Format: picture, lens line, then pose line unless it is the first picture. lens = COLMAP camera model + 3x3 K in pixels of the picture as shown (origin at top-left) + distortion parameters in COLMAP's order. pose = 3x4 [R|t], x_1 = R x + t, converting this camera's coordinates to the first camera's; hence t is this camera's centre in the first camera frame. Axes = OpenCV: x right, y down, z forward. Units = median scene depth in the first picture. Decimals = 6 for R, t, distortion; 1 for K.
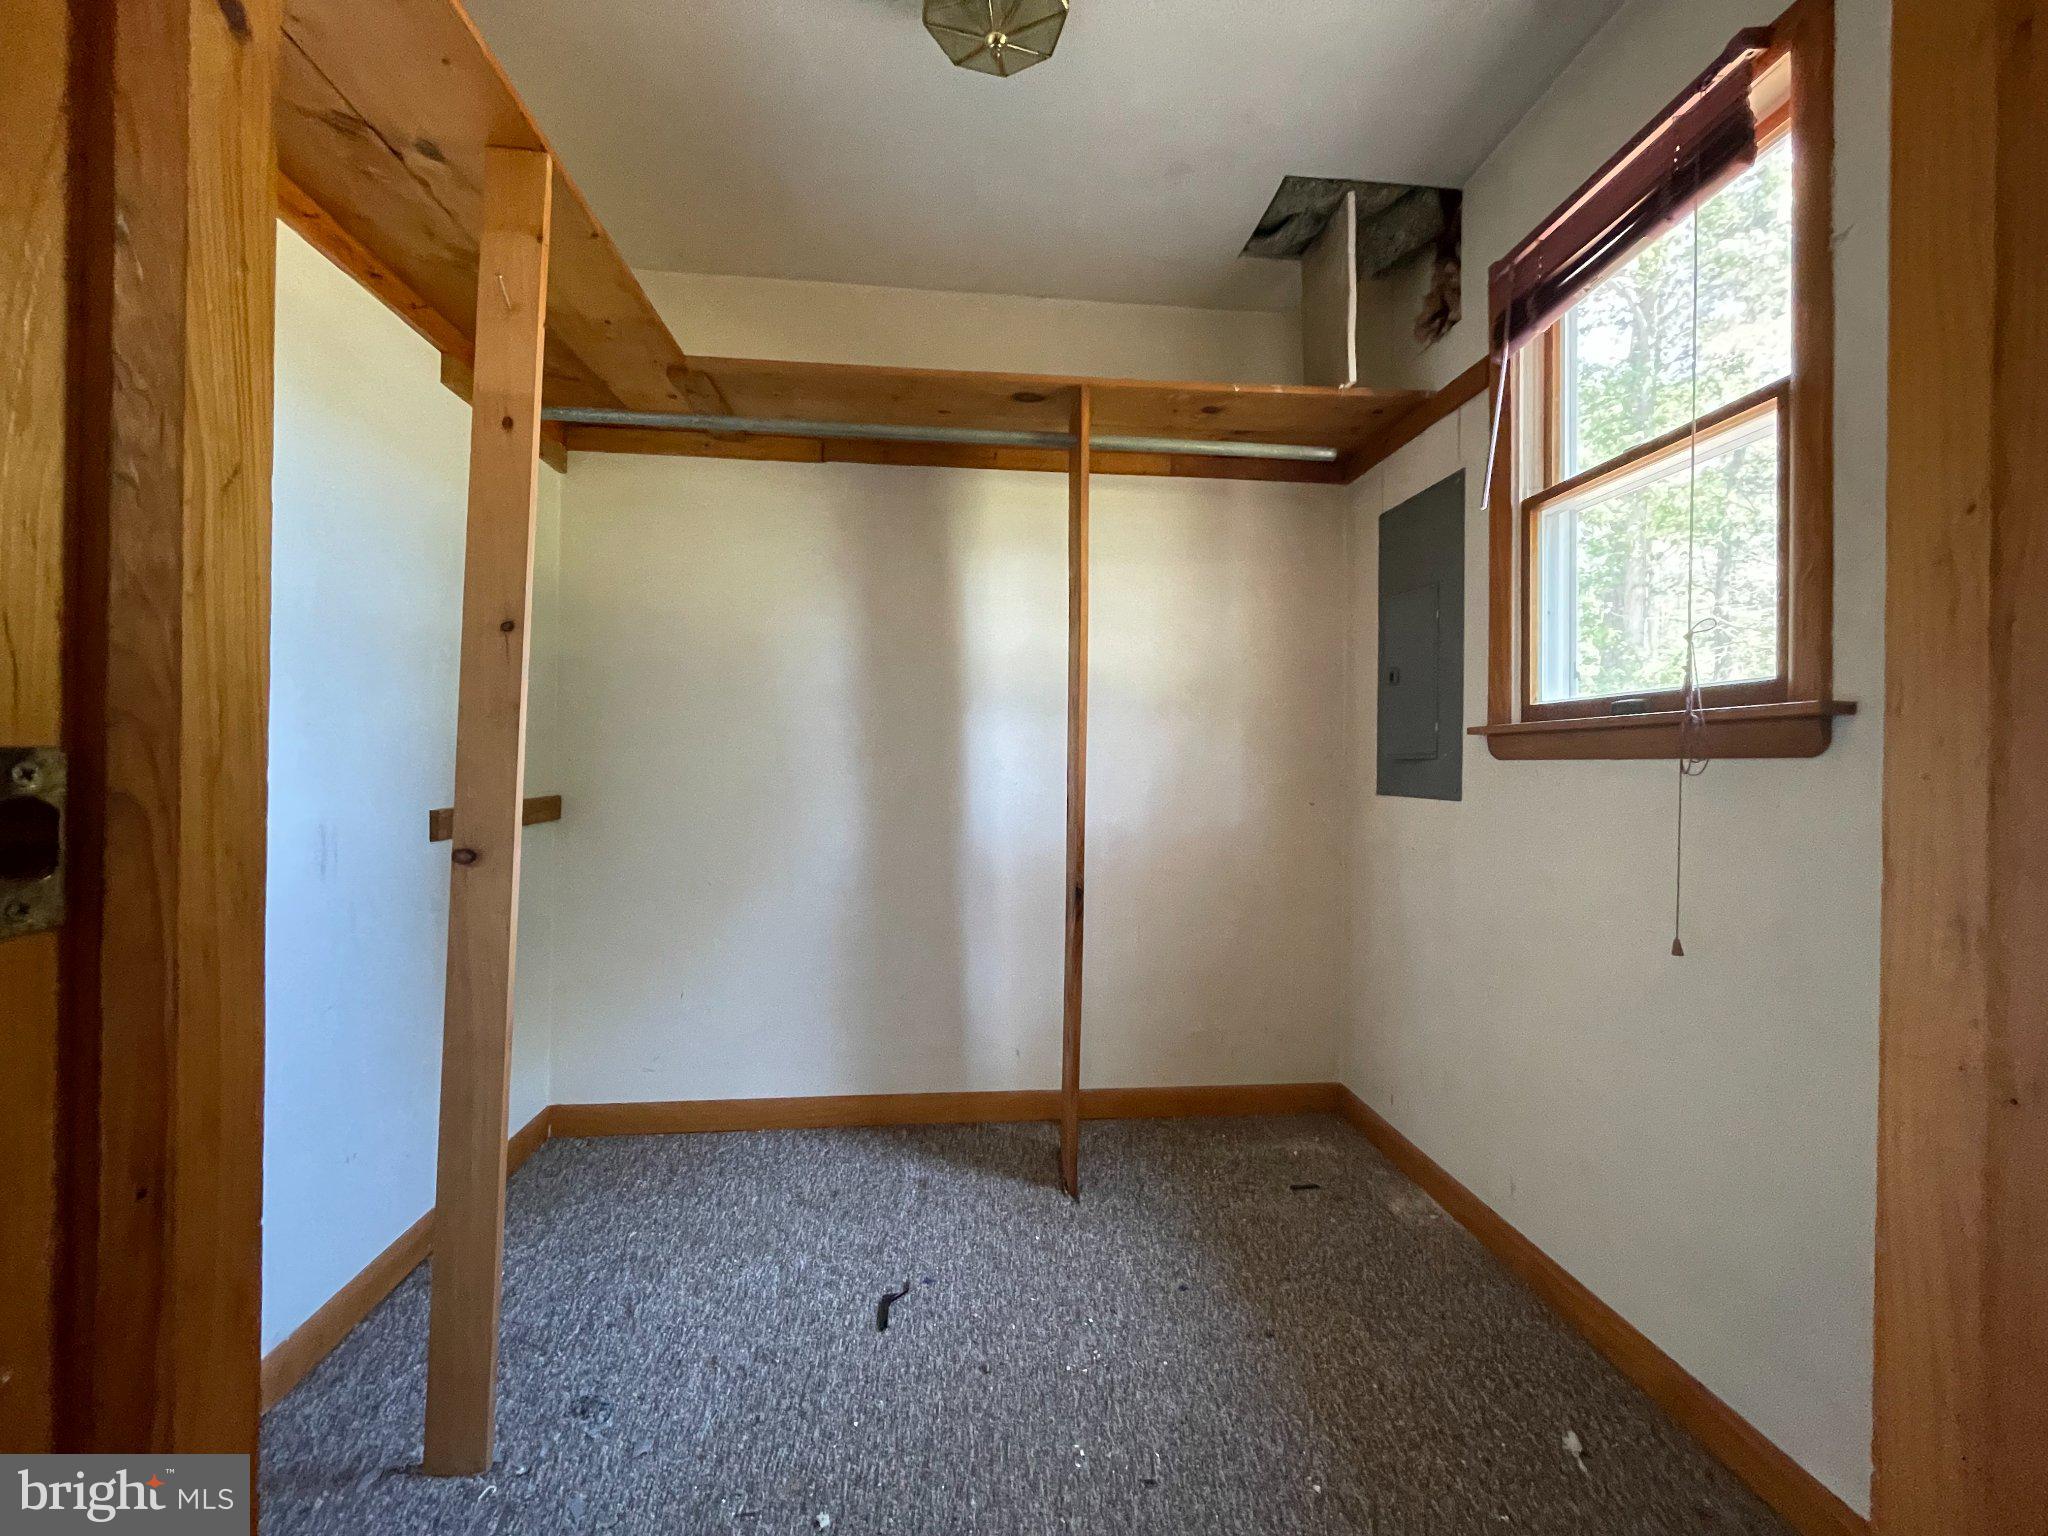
lens RADIAL K [[820.7, 0, 1028.0], [0, 820.7, 768.2], [0, 0, 1]] dist [-0.003297, 0.000001]
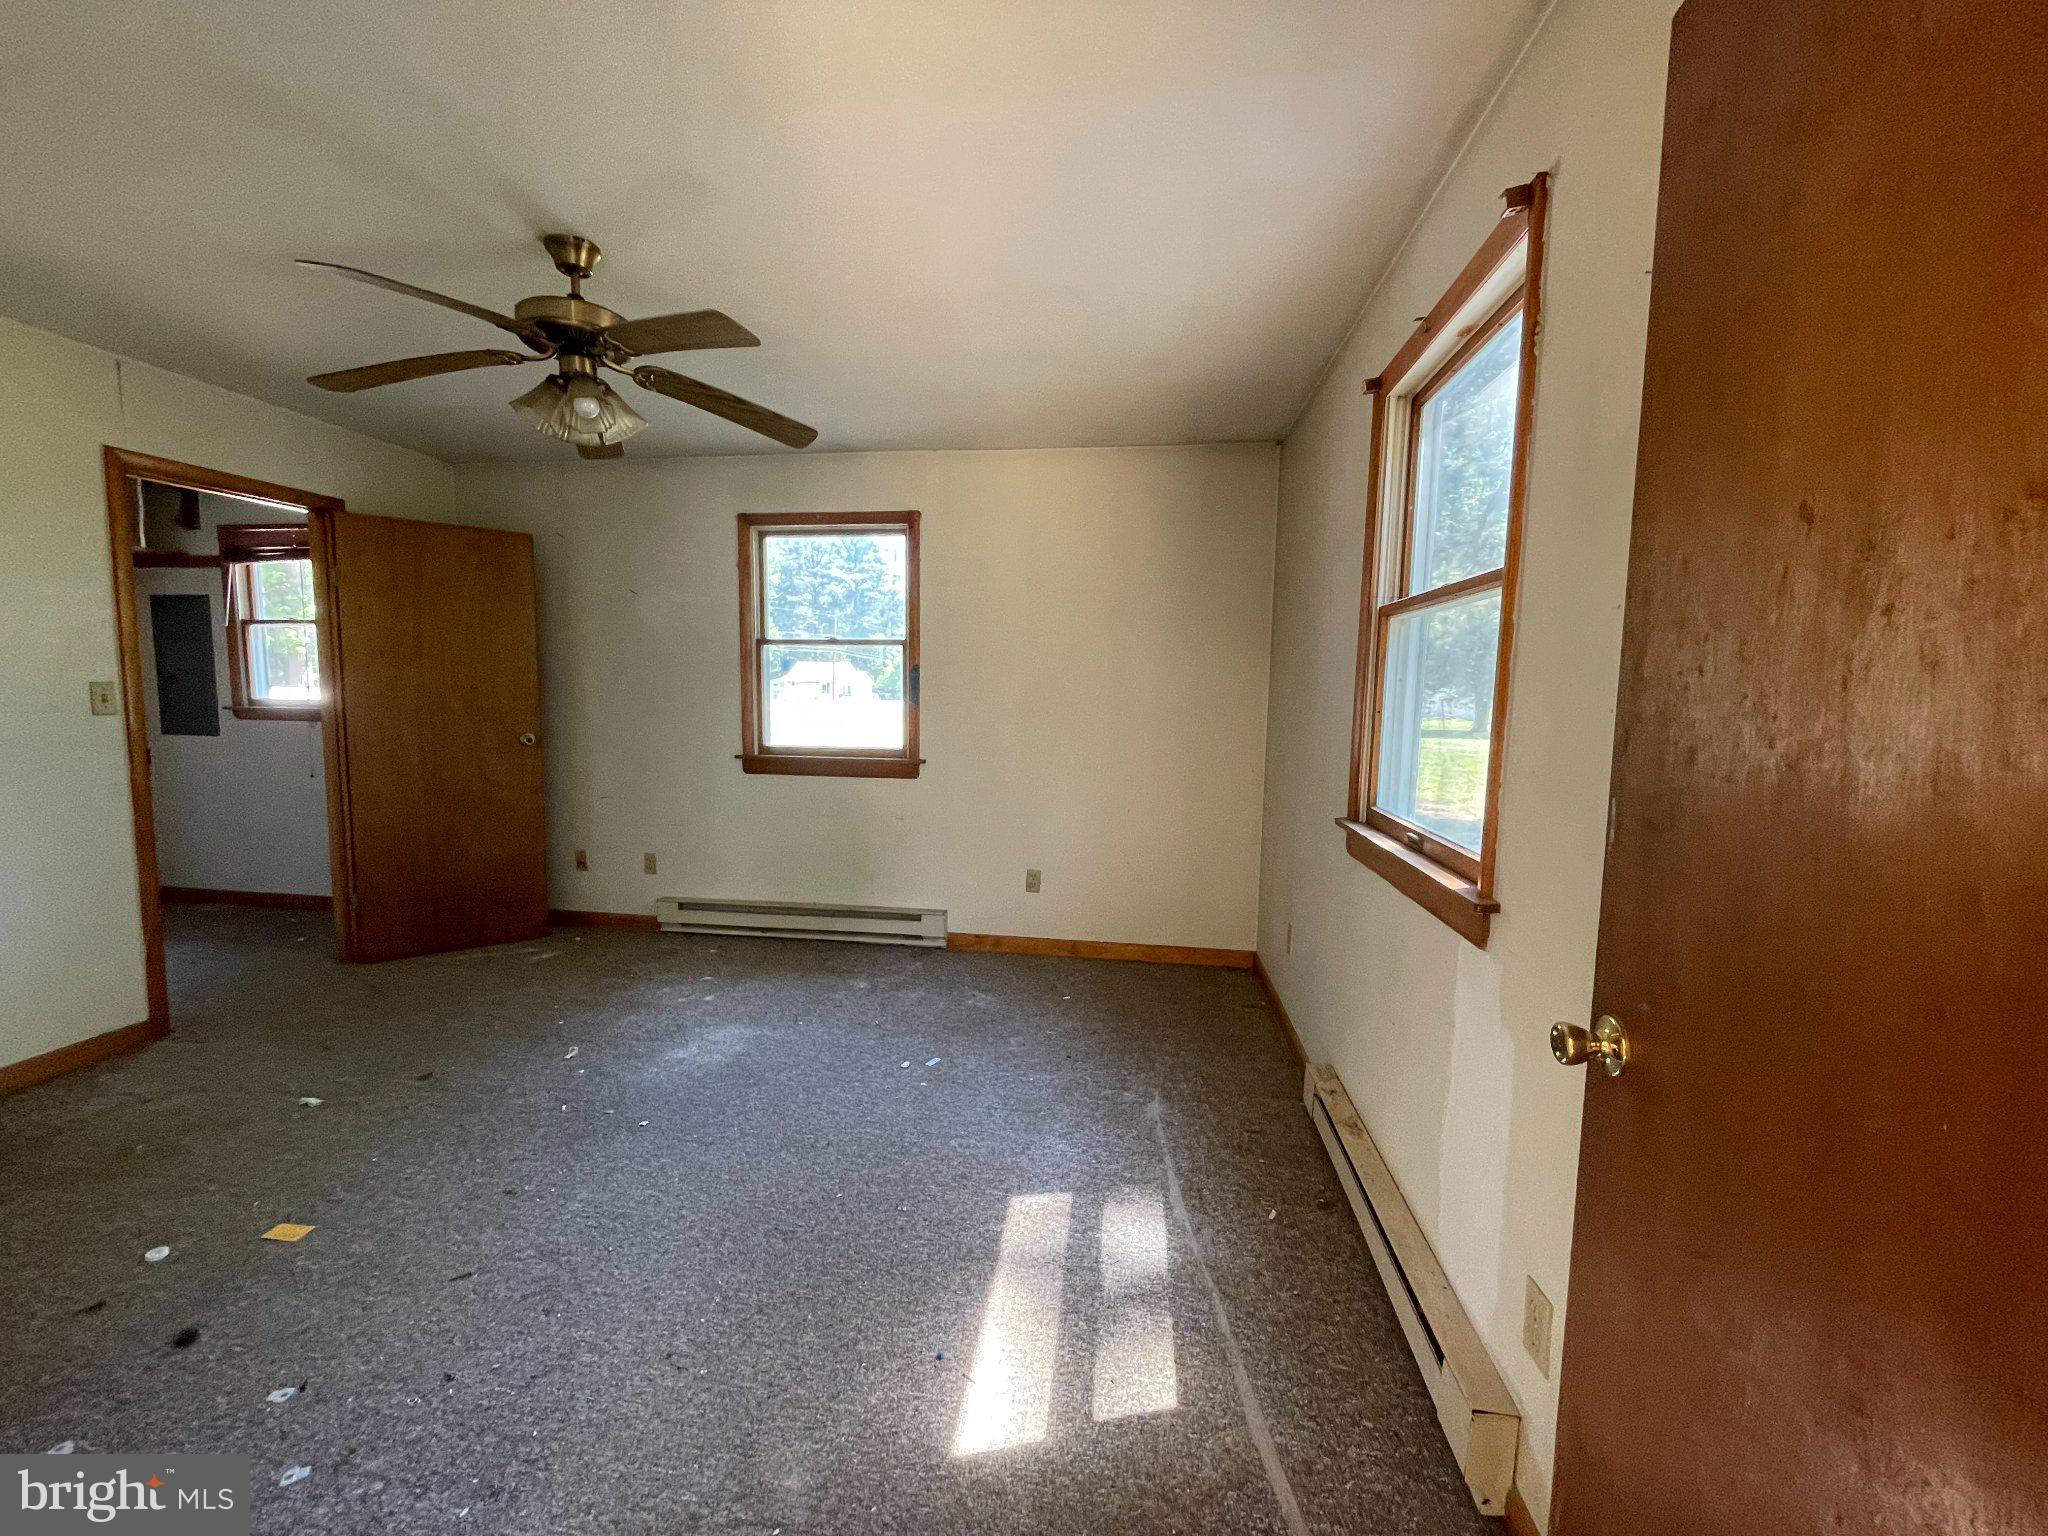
lens RADIAL K [[820.7, 0, 1021.6], [0, 820.7, 768.4], [0, 0, 1]] dist [-0.003297, 0.000001]
pose [[0.241589, -0.097747, 0.965443, -1.320894], [-0.013181, 0.994491, 0.103986, -0.156003], [-0.970289, -0.037848, 0.238970, -1.998442]]
